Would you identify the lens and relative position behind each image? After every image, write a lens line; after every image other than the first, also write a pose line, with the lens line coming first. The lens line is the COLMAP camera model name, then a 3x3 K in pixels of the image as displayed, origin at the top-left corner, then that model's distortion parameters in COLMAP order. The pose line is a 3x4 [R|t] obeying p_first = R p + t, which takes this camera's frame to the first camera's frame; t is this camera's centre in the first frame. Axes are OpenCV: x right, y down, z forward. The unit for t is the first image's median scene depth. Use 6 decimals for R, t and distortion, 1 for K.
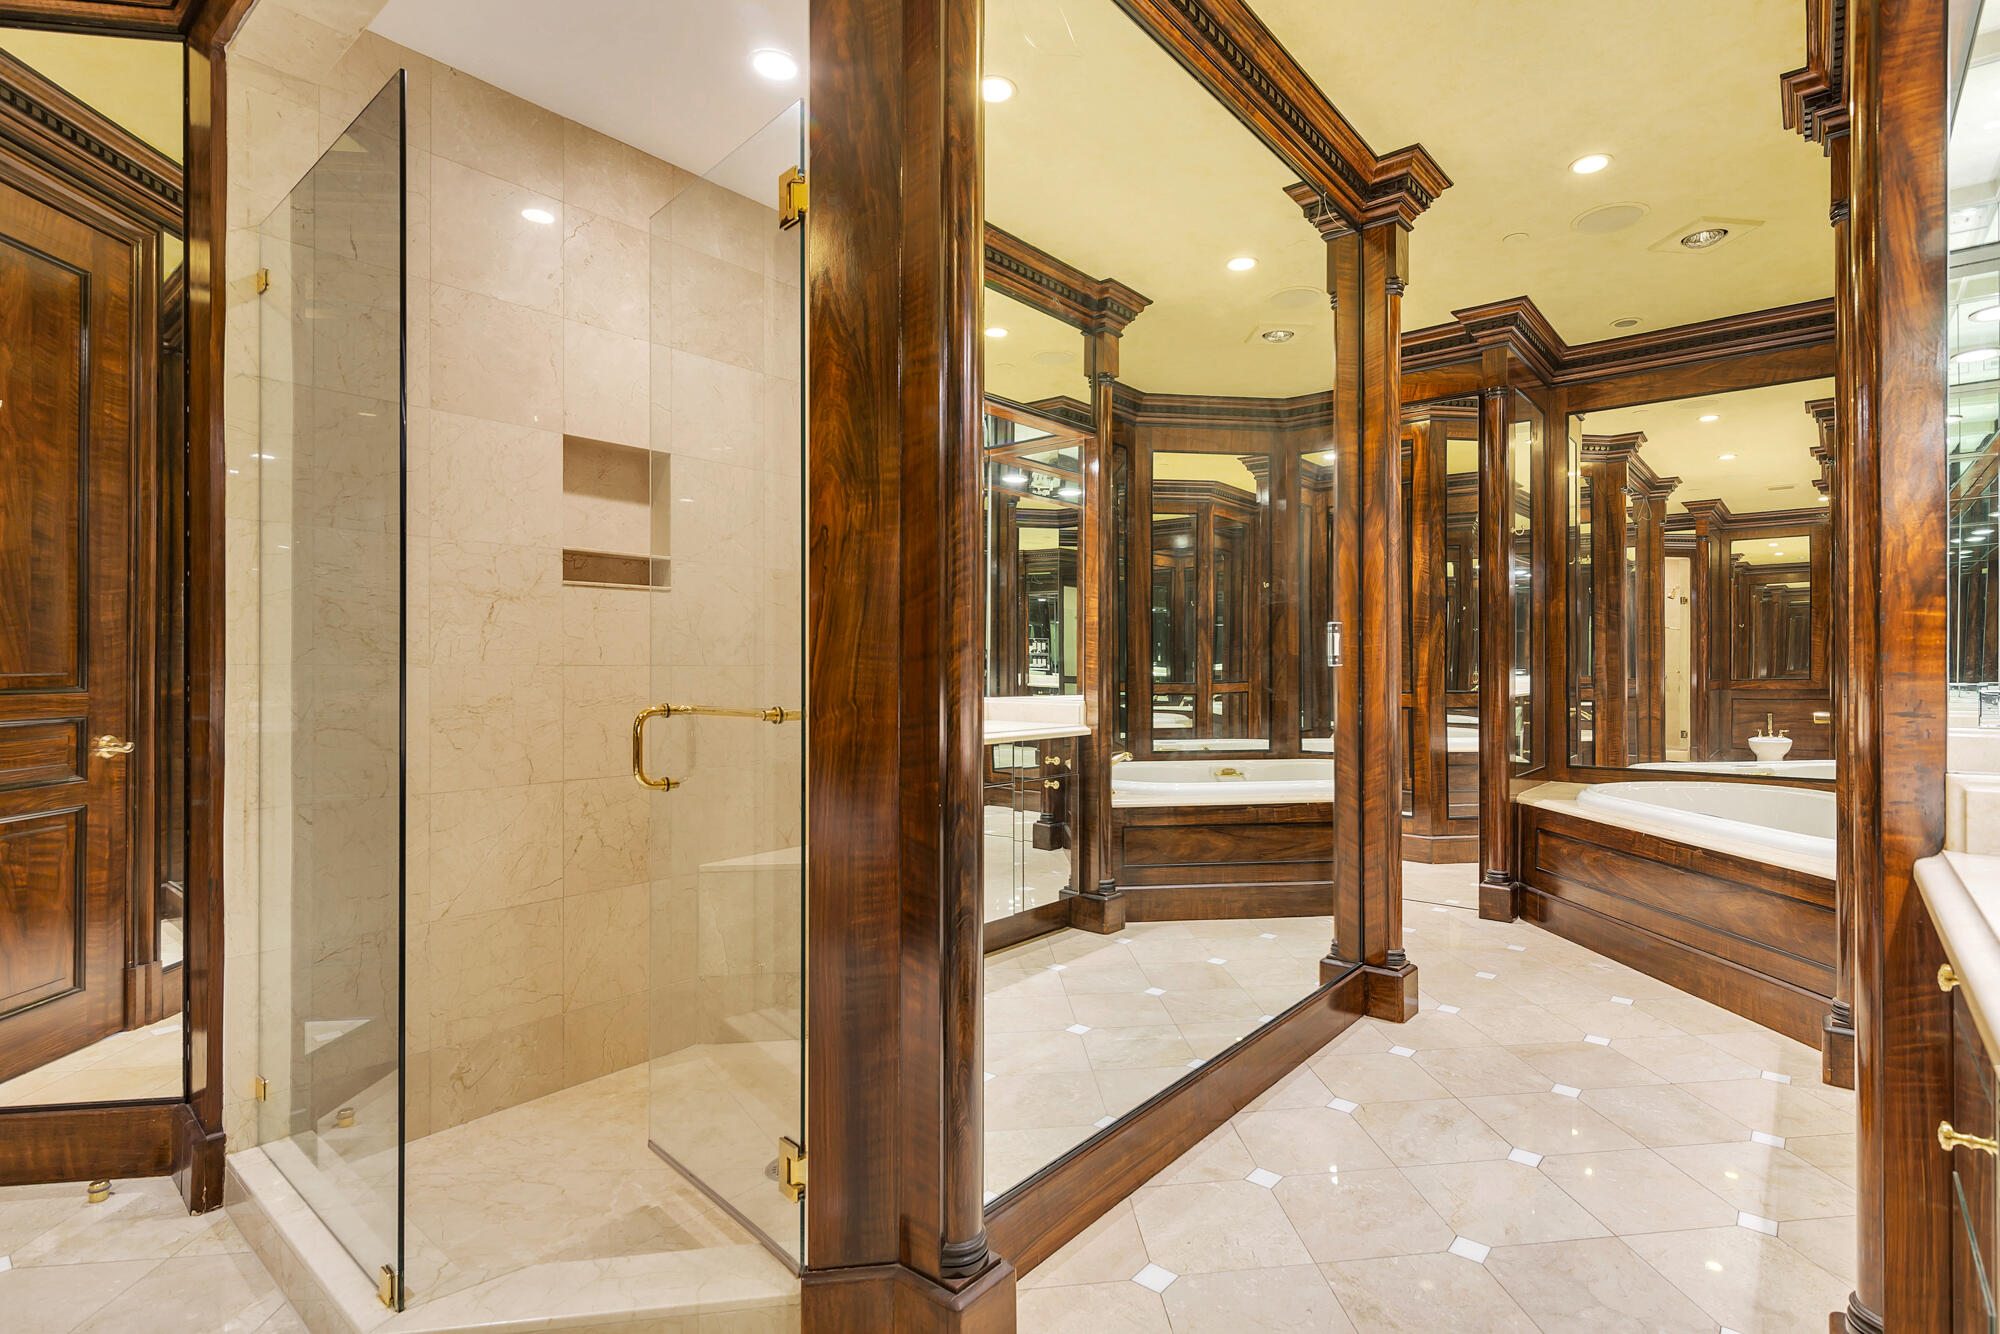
lens RADIAL K [[950.7, 0, 1070.2], [0, 950.7, 670.8], [0, 0, 1]] dist [-0.000548, 0.000009]
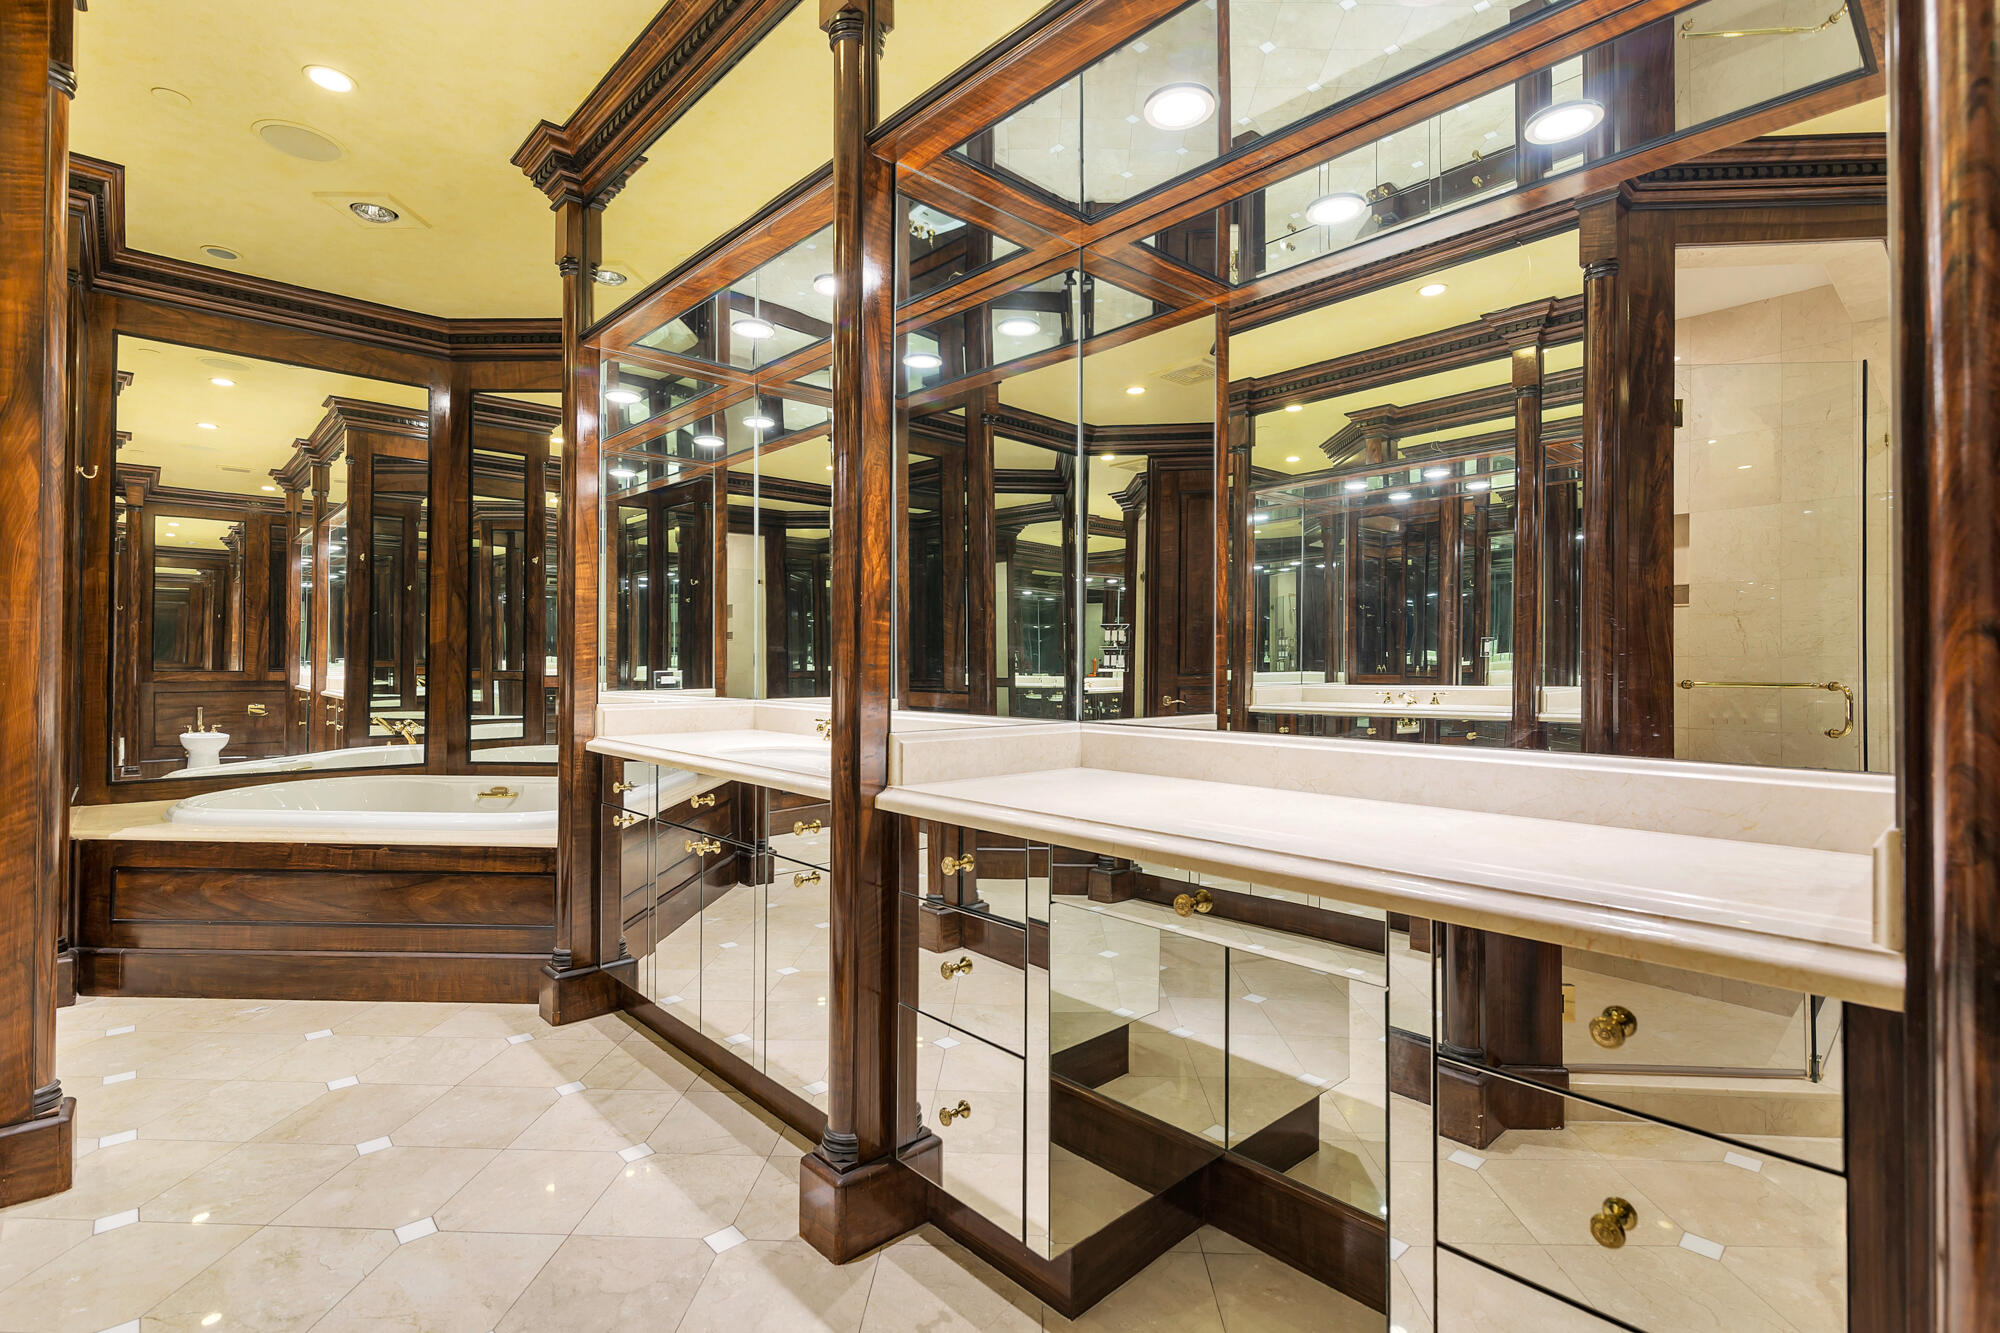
lens RADIAL K [[952.1, 0, 1000.8], [0, 952.1, 657.4], [0, 0, 1]] dist [-0.000312, -0.000030]
pose [[0.157949, 0.008263, 0.987413, -0.205944], [-0.003720, 0.999963, -0.007773, 0.001063], [-0.987440, -0.002445, 0.157974, 0.248115]]
